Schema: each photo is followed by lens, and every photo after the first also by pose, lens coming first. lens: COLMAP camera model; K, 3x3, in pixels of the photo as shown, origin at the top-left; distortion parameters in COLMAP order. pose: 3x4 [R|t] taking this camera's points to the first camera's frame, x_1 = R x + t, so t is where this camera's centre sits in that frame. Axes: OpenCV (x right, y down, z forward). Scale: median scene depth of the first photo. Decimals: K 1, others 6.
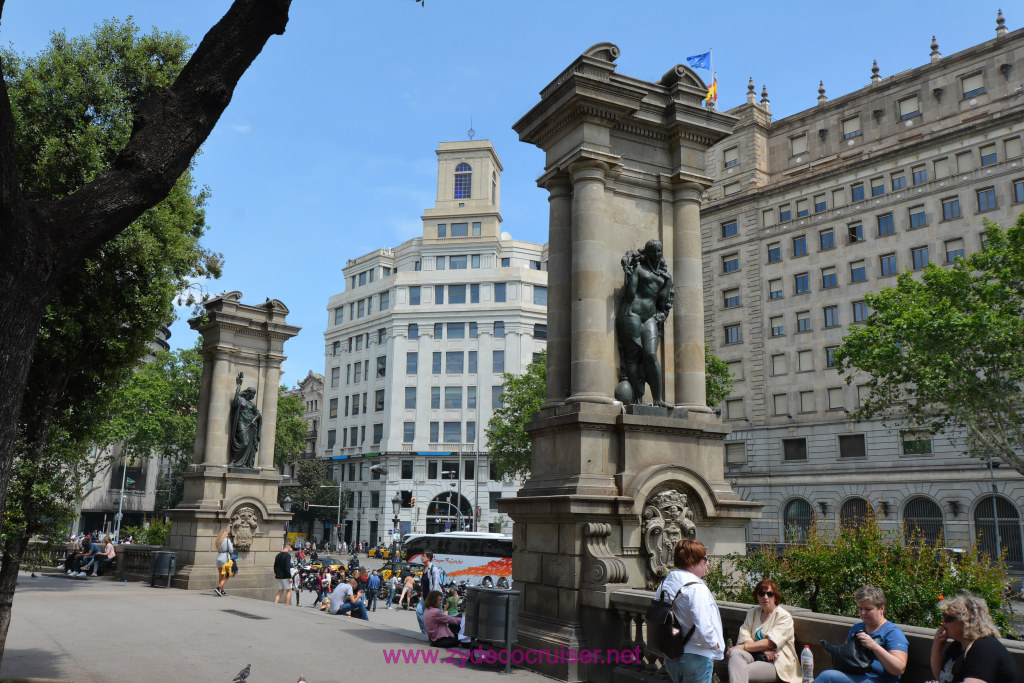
lens RADIAL K [[895.7, 0, 511.9], [0, 895.7, 338.4], [0, 0, 1]] dist [-0.012834, 0.009036]
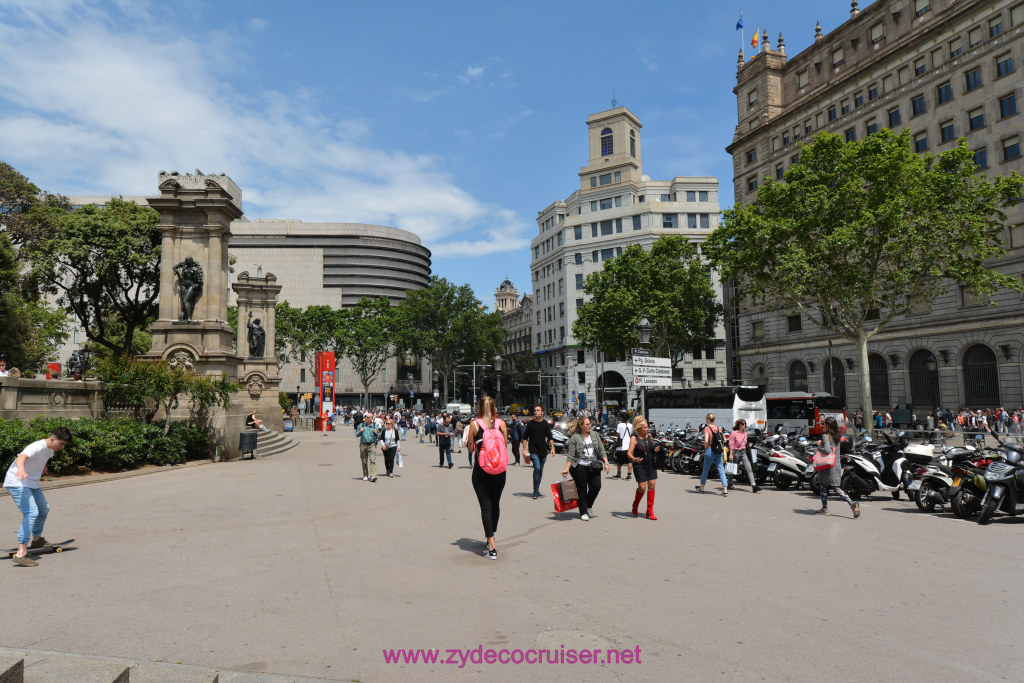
lens RADIAL K [[704.7, 0, 512.8], [0, 704.7, 343.6], [0, 0, 1]] dist [-0.005293, -0.004198]
pose [[0.921891, -0.066181, -0.381755, 0.291594], [0.111133, 0.989069, 0.096908, 0.007273], [0.371169, -0.131764, 0.919169, -0.089718]]
